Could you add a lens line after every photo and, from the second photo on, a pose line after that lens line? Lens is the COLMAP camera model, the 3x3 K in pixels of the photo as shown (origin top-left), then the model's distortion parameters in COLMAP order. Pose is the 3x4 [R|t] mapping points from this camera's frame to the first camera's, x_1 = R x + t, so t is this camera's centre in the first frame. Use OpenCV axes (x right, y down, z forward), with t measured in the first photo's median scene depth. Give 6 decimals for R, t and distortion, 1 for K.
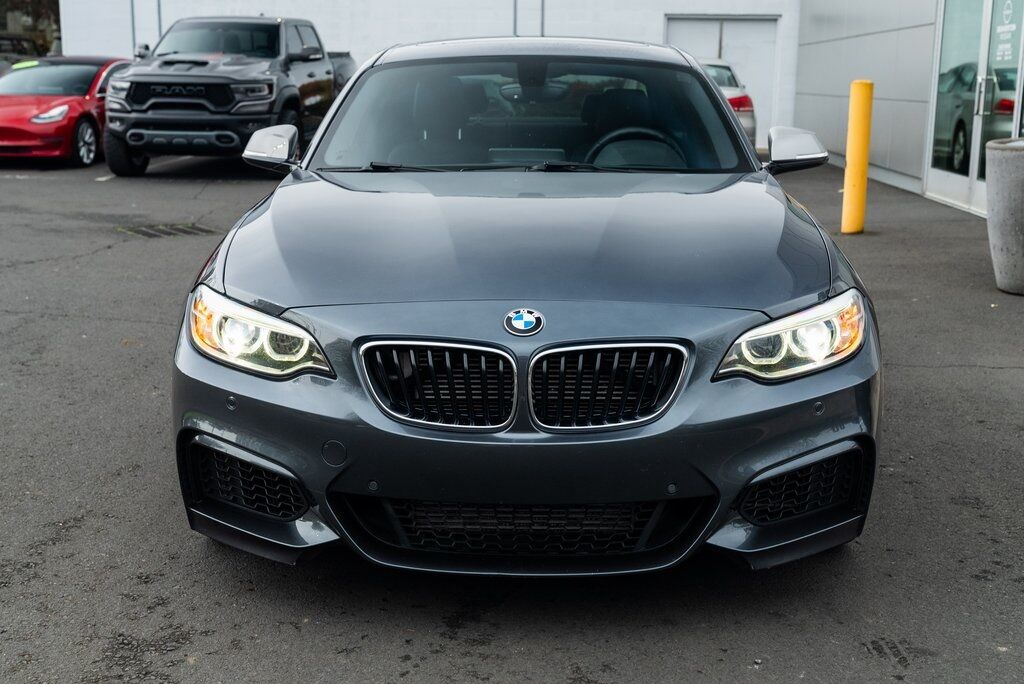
lens RADIAL K [[1259.5, 0, 512.0], [0, 1259.5, 342.0], [0, 0, 1]] dist [0.008684, 0.039877]
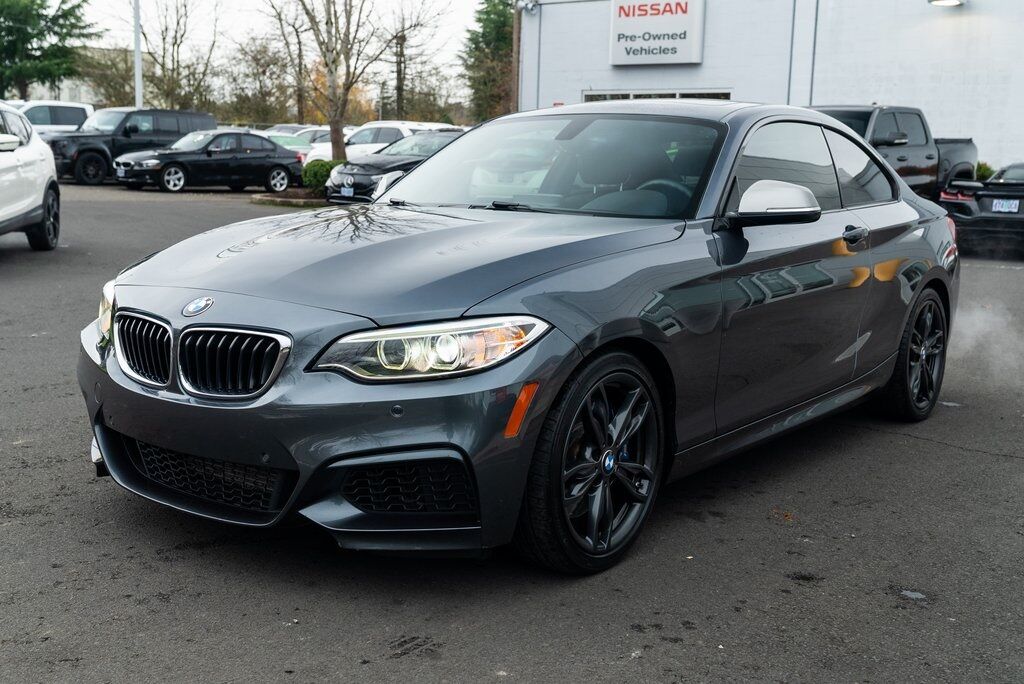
lens RADIAL K [[1166.9, 0, 512.0], [0, 1166.9, 342.0], [0, 0, 1]] dist [-0.003923, 0.012145]
pose [[0.809709, 0.096314, -0.578873, 0.876707], [-0.131546, 0.991126, -0.019097, -0.000028], [0.571897, 0.091612, 0.815194, 0.221425]]
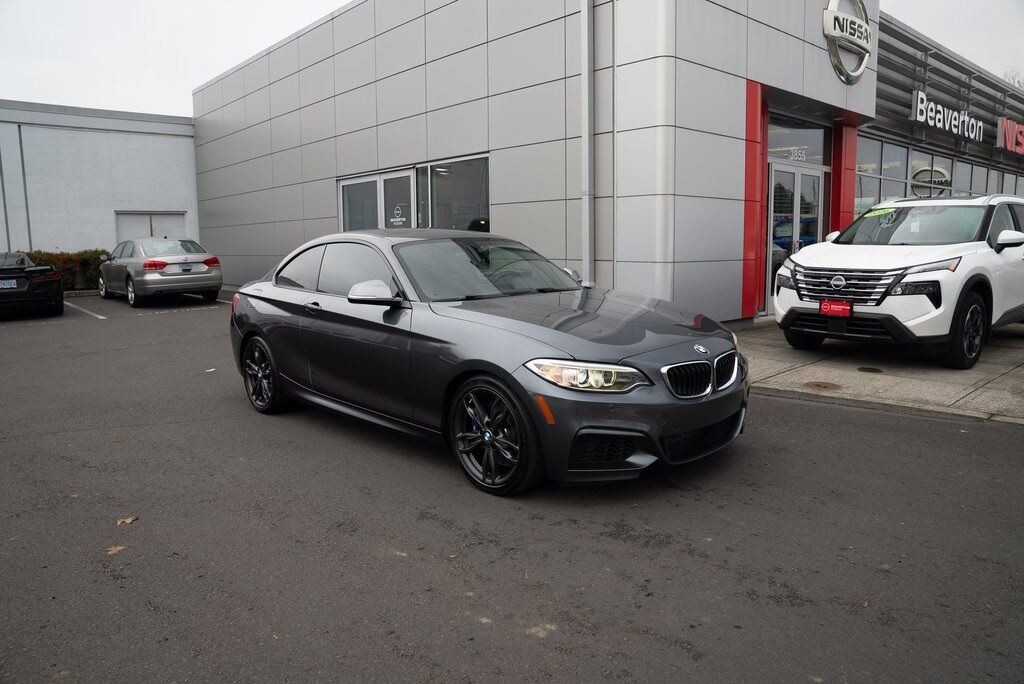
lens RADIAL K [[694.7, 0, 512.0], [0, 694.7, 342.0], [0, 0, 1]] dist [-0.036055, 0.022137]
pose [[0.718900, -0.125698, 0.683654, -1.081340], [0.169108, 0.985592, 0.003387, -0.088248], [-0.674229, 0.113177, 0.729799, 0.258893]]
